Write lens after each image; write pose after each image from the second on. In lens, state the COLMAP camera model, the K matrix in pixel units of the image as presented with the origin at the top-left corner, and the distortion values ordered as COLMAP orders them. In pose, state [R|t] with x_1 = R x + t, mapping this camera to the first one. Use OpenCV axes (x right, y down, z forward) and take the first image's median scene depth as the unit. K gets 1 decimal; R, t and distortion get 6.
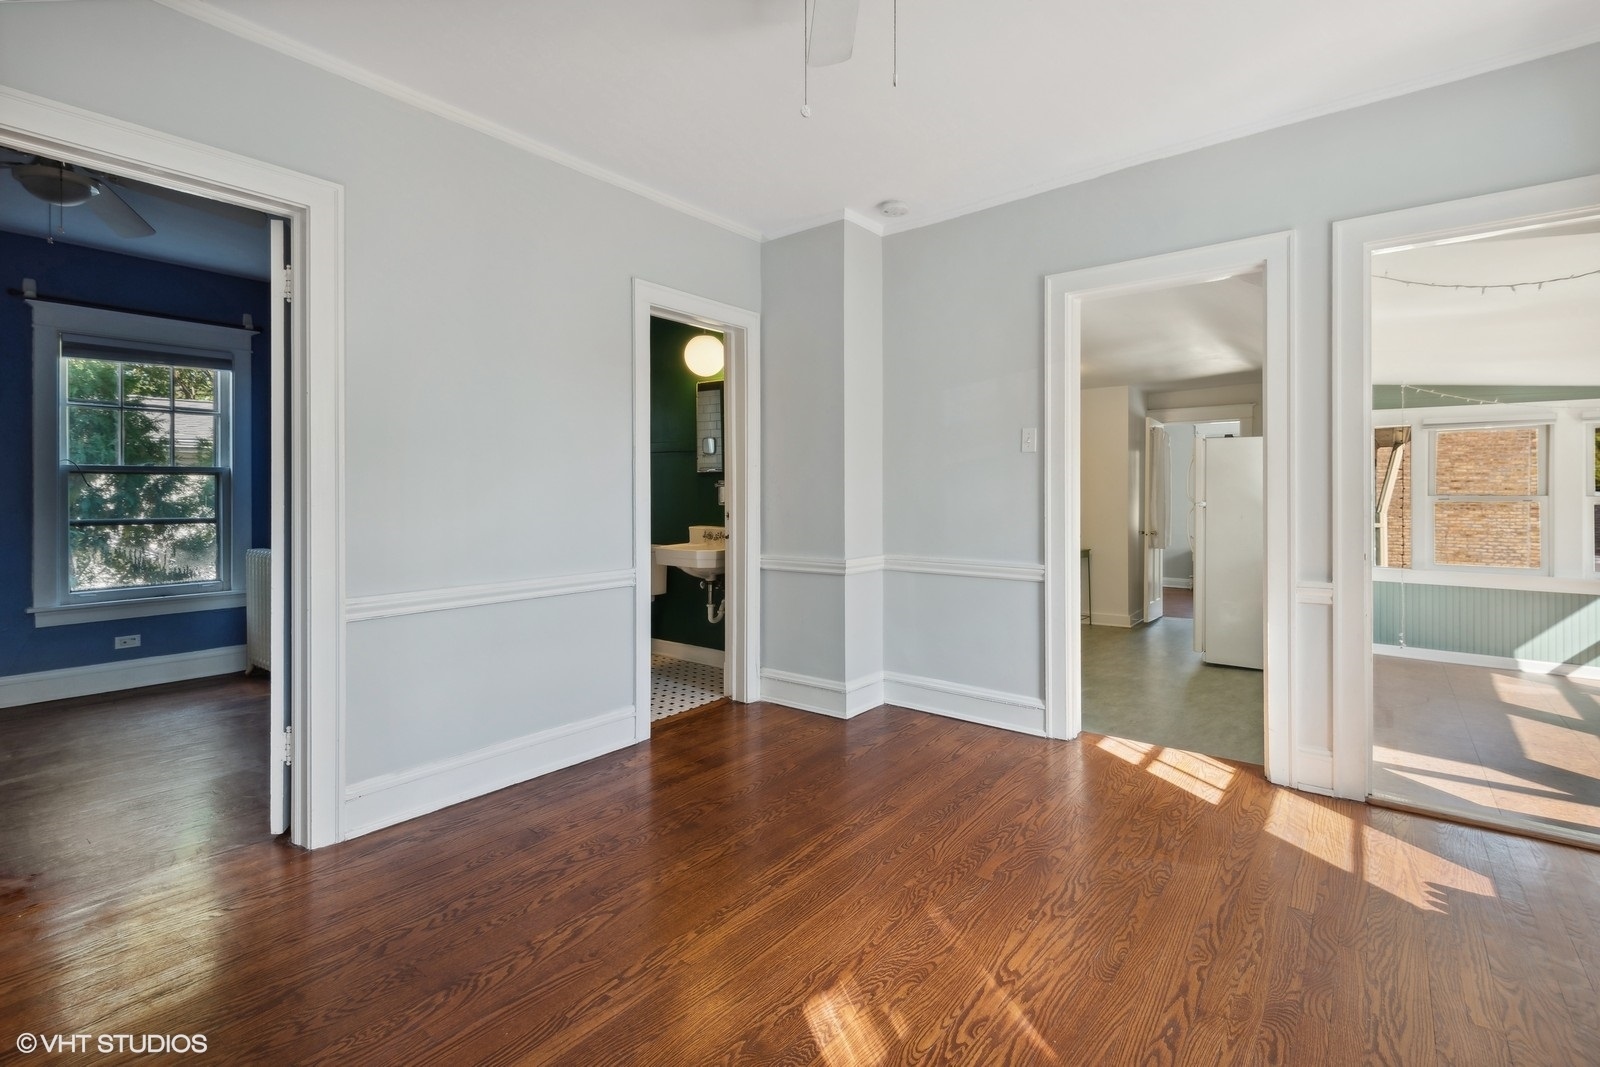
lens RADIAL K [[737.5, 0, 798.0], [0, 737.5, 489.2], [0, 0, 1]] dist [0.026405, -0.011784]
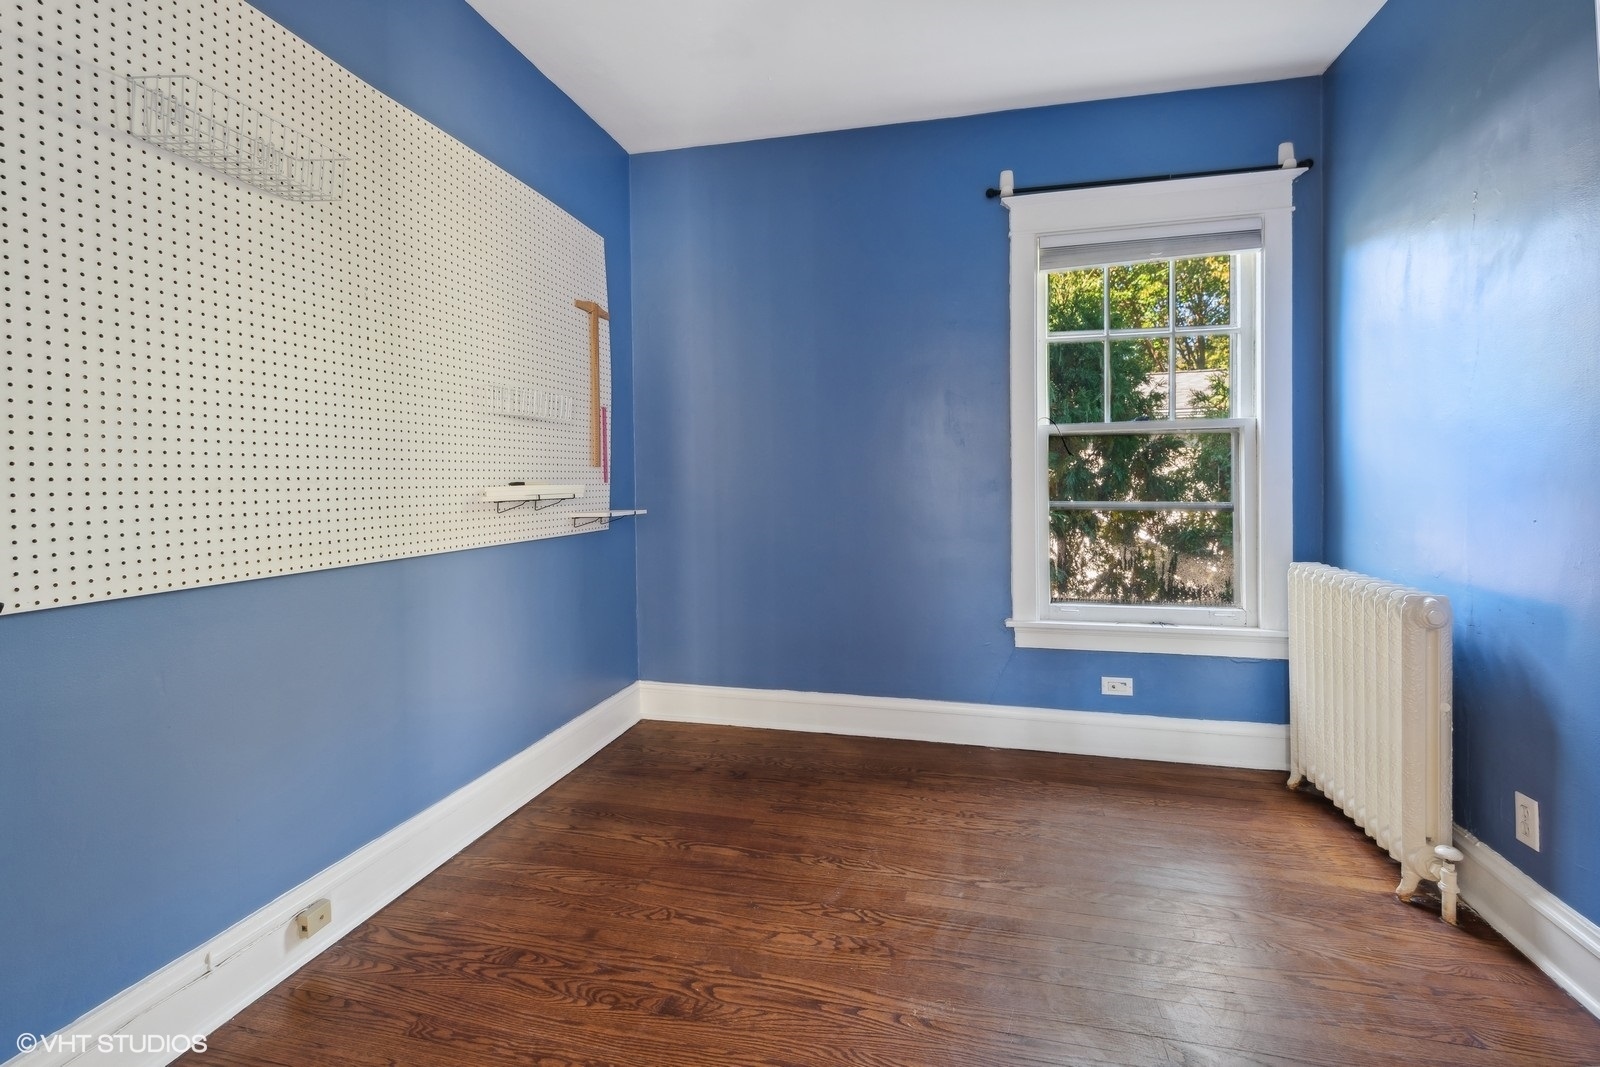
lens RADIAL K [[737.5, 0, 798.0], [0, 737.5, 489.2], [0, 0, 1]] dist [0.026405, -0.011784]
pose [[0.419741, 0.015318, -0.907515, -0.418302], [0.014721, 0.999611, 0.023681, 0.008909], [0.907525, -0.023300, 0.419352, 0.468020]]
